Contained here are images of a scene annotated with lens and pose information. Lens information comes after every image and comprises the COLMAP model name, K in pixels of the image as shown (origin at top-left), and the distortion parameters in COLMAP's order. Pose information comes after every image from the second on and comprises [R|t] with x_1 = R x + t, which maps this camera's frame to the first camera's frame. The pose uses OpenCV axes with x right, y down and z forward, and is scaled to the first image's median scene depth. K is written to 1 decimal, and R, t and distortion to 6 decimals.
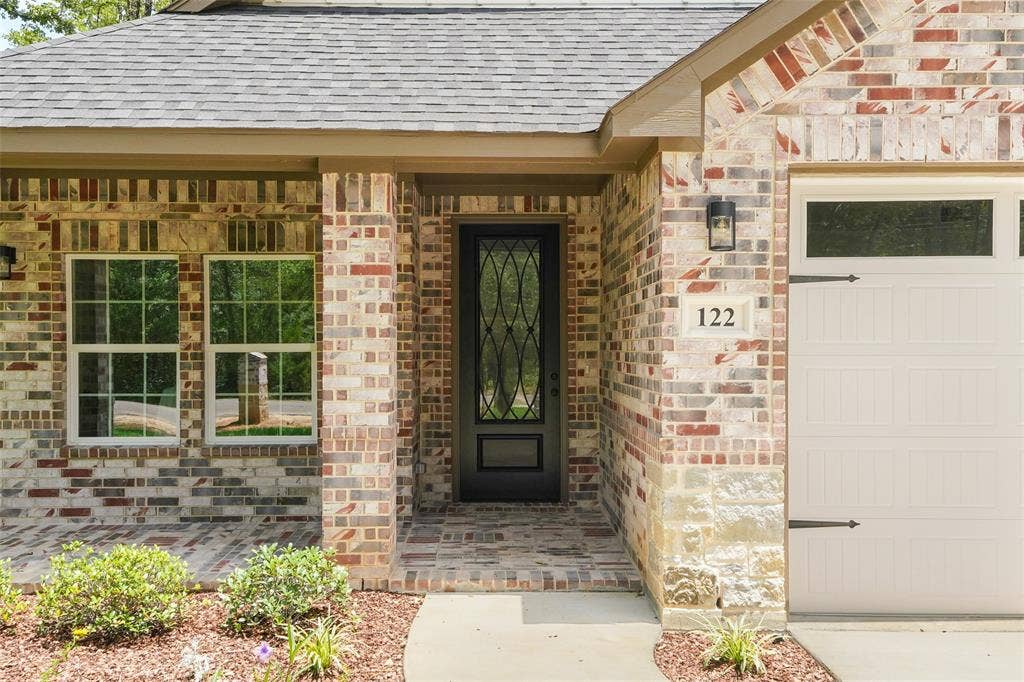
lens RADIAL K [[996.6, 0, 508.3], [0, 996.6, 346.4], [0, 0, 1]] dist [0.065260, 0.000000]
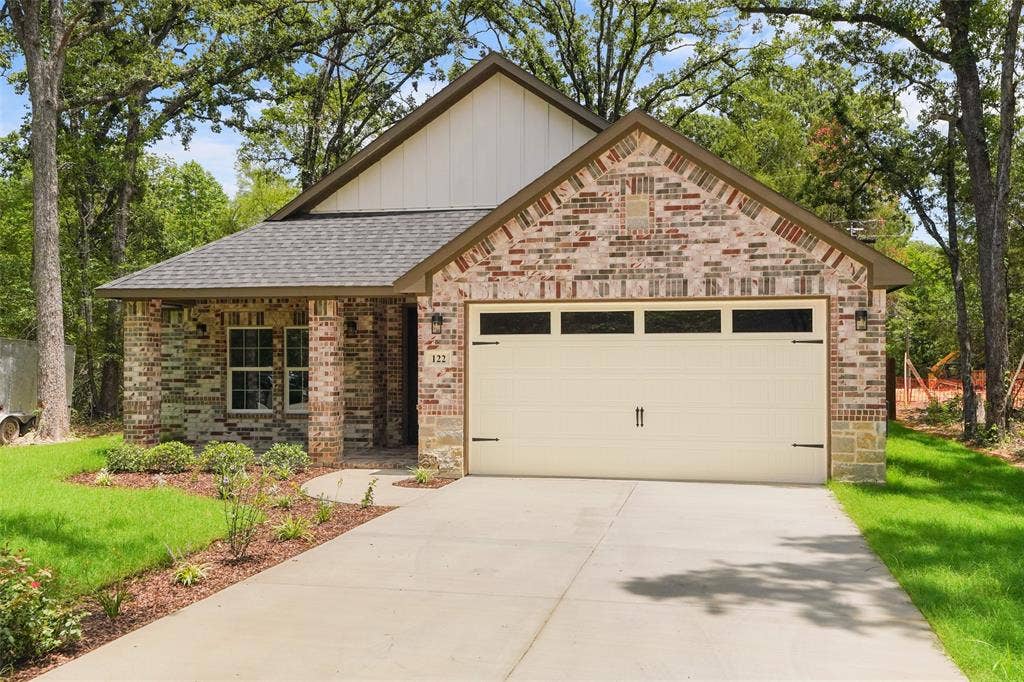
lens RADIAL K [[996.6, 0, 516.9], [0, 996.6, 341.2], [0, 0, 1]] dist [0.065260, 0.000000]
pose [[0.978180, -0.005081, -0.207699, 0.846773], [0.001418, 0.999841, -0.017780, -0.025365], [0.207756, 0.017097, 0.978031, -1.347146]]
